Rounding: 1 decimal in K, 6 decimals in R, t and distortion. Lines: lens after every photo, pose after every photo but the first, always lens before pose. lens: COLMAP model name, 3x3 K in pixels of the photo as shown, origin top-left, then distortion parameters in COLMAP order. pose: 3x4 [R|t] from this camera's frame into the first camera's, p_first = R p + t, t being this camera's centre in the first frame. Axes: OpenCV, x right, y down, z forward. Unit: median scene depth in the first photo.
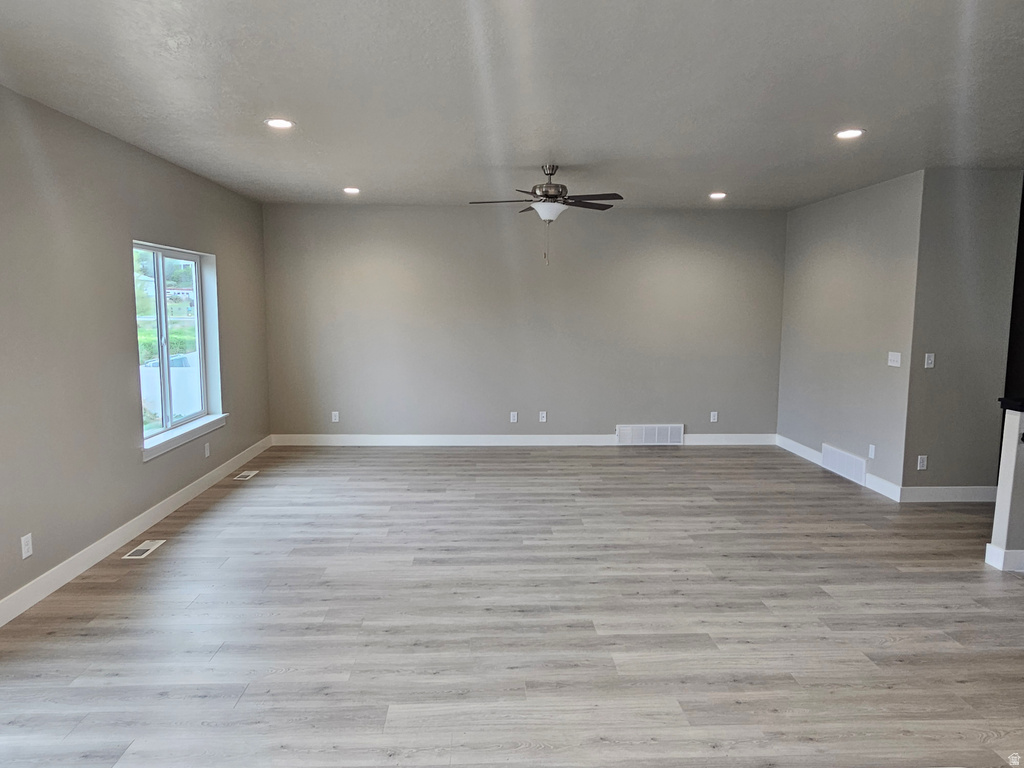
lens RADIAL K [[683.6, 0, 510.8], [0, 683.6, 383.9], [0, 0, 1]] dist [0.001870, 0.001684]
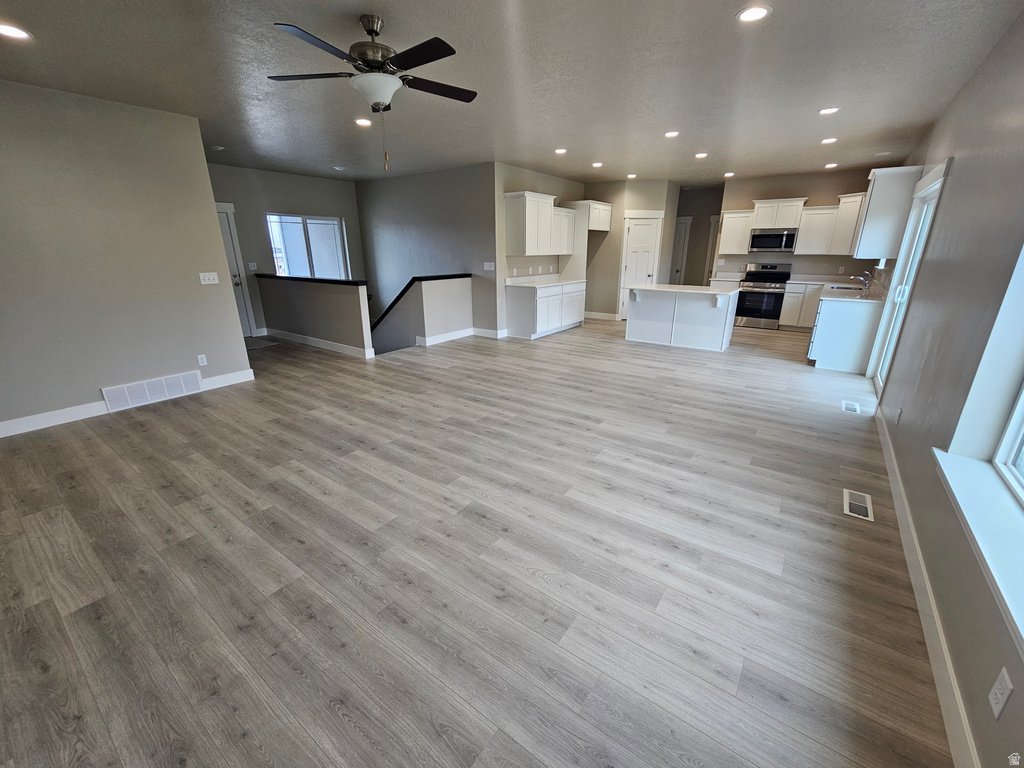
lens RADIAL K [[418.8, 0, 515.4], [0, 418.8, 383.8], [0, 0, 1]] dist [0.003410, -0.000553]
pose [[-0.782604, -0.196143, 0.590811, -0.421766], [0.068943, 0.915918, 0.395399, -0.141358], [-0.618690, 0.350173, -0.703279, 1.435394]]
